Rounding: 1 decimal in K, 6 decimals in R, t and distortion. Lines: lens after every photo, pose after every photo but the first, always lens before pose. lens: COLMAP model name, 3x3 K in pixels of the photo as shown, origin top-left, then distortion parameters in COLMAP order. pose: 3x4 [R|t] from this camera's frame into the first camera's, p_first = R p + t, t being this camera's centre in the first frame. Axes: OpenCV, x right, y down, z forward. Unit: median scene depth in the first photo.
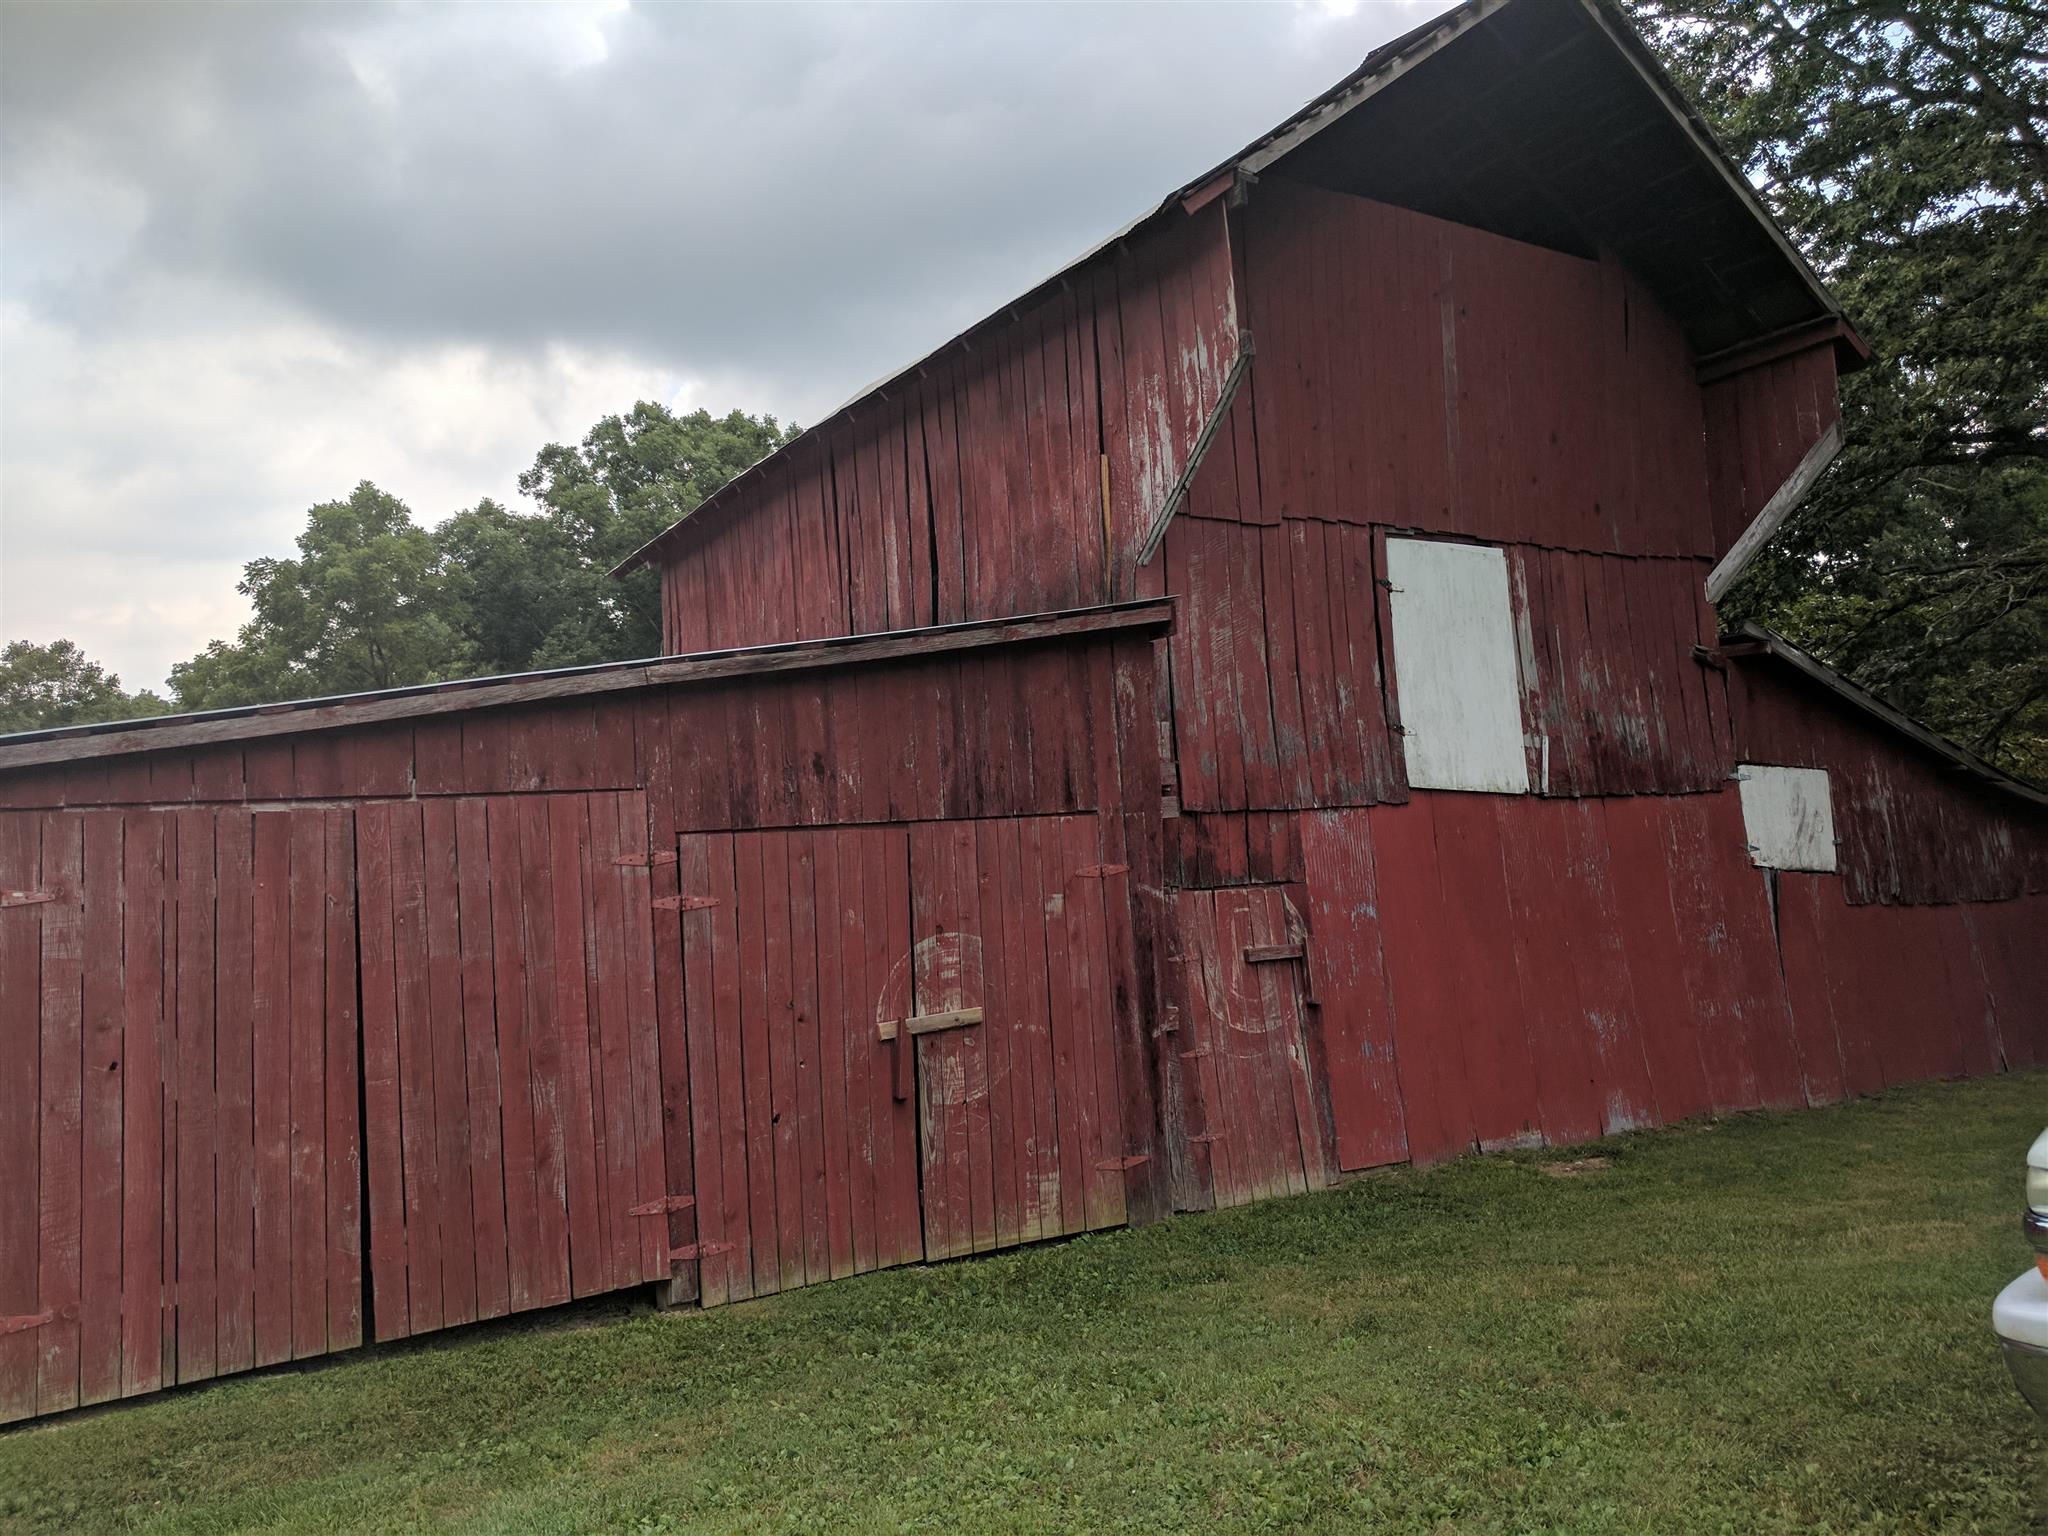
lens RADIAL K [[1541.4, 0, 1024.5], [0, 1541.4, 768.3], [0, 0, 1]] dist [0.009195, -0.006380]
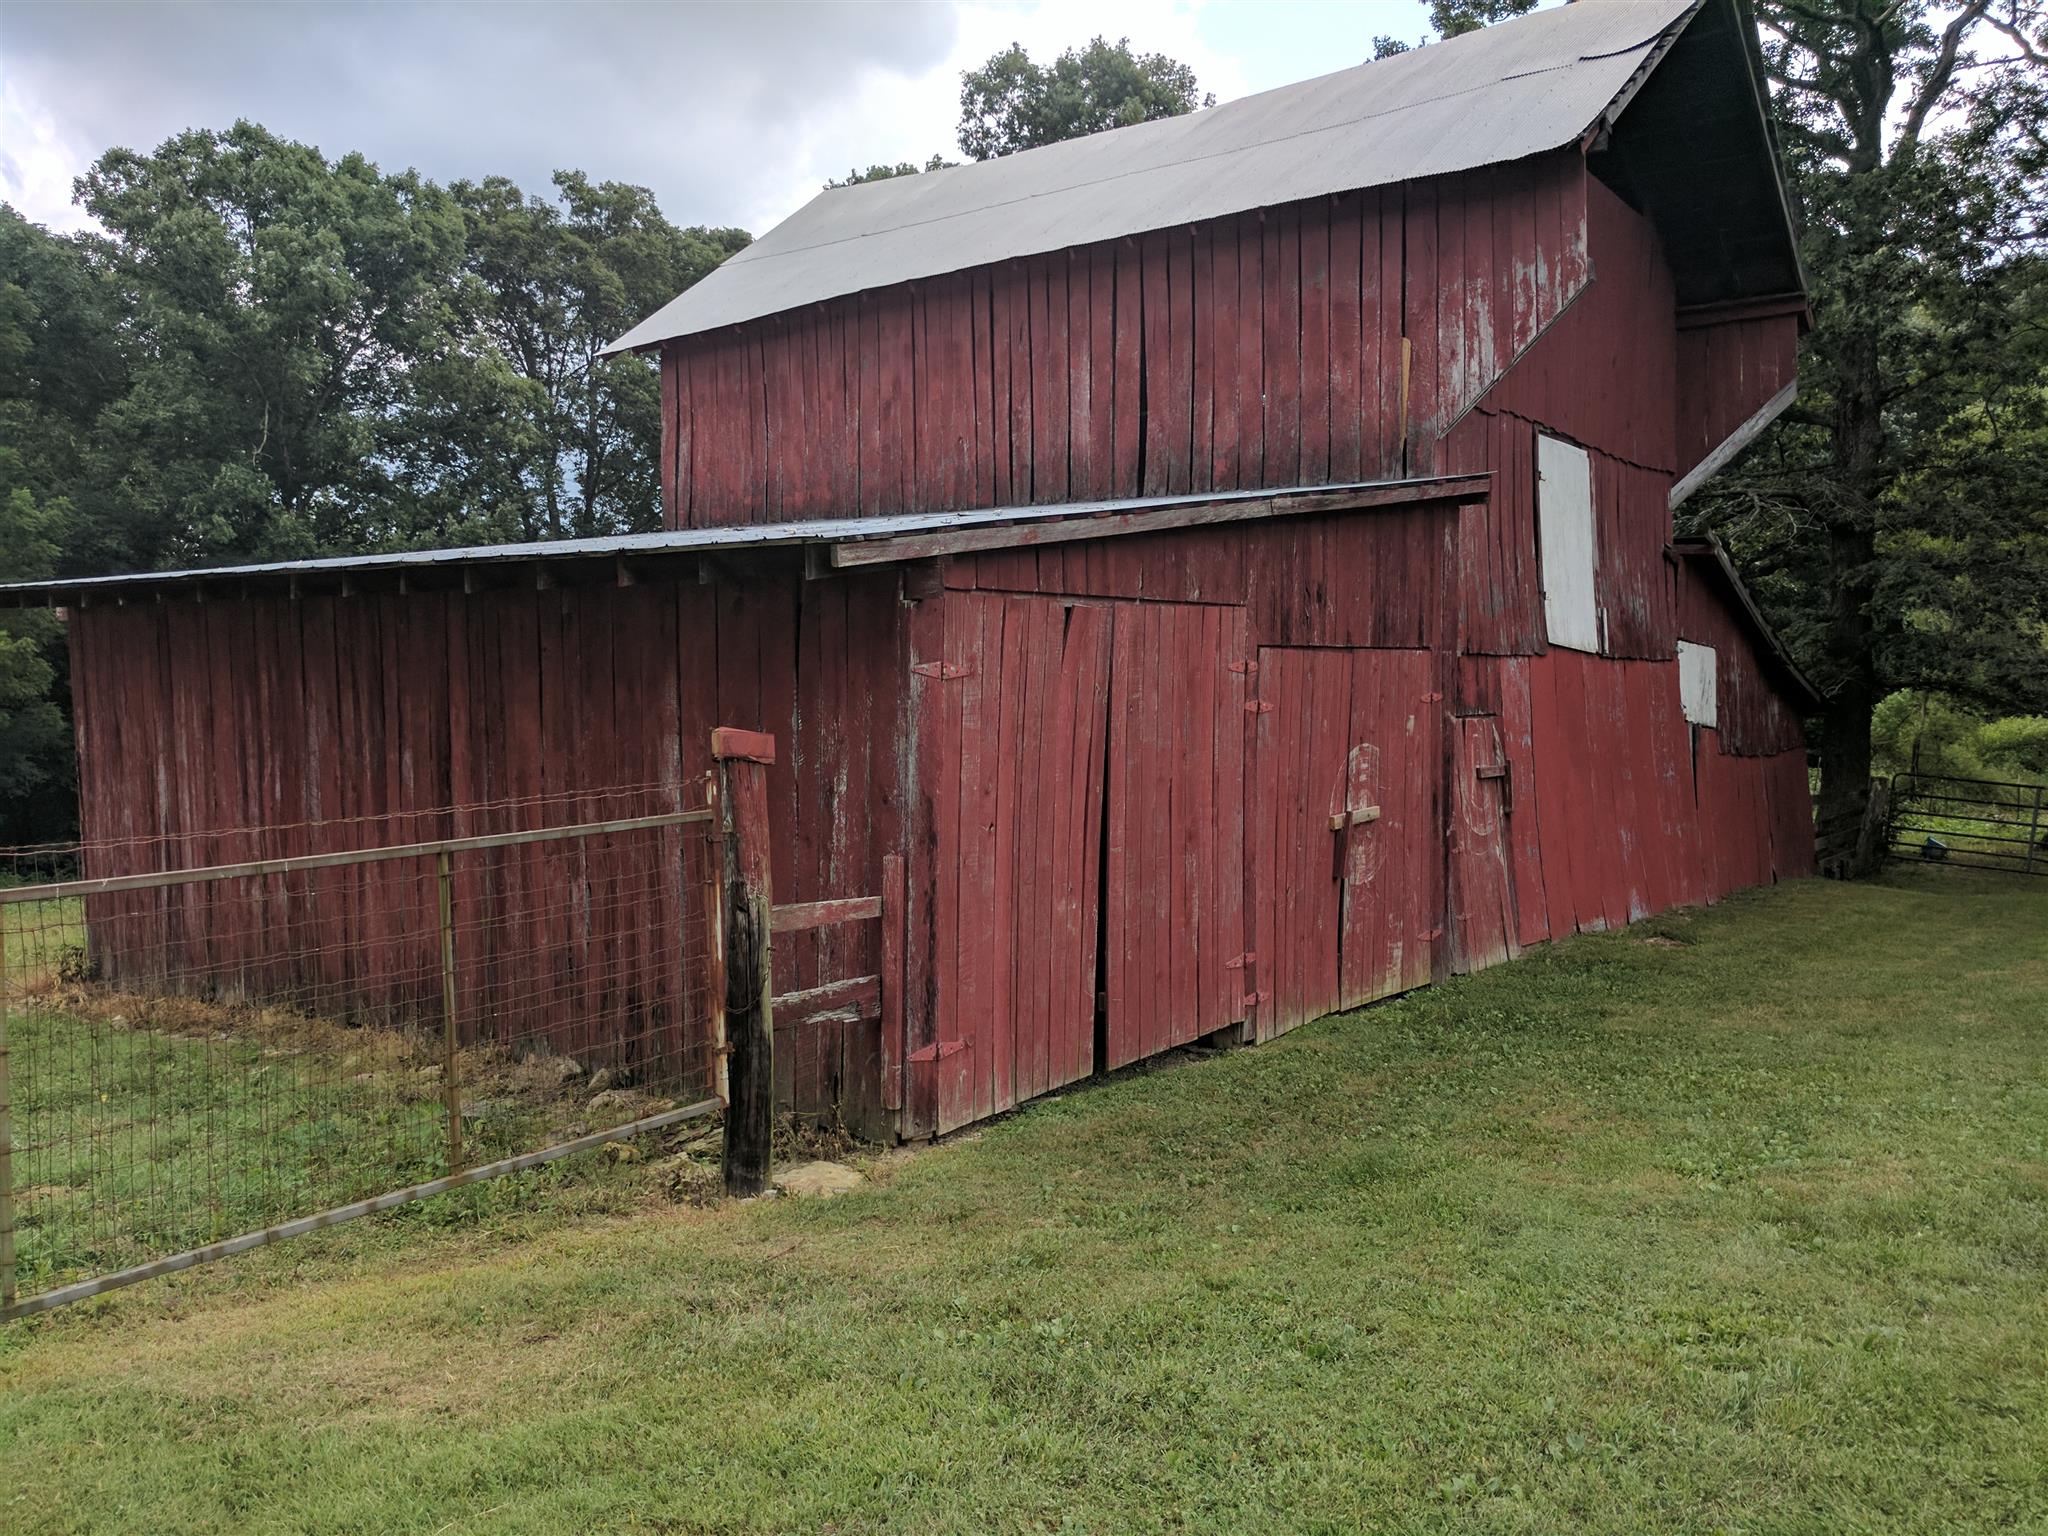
lens RADIAL K [[1541.4, 0, 1021.2], [0, 1541.4, 760.5], [0, 0, 1]] dist [0.009195, -0.006380]
pose [[0.937985, 0.043586, 0.343926, -0.651335], [-0.080547, 0.992316, 0.093917, 0.027379], [-0.337189, -0.115795, 0.934288, -0.022992]]
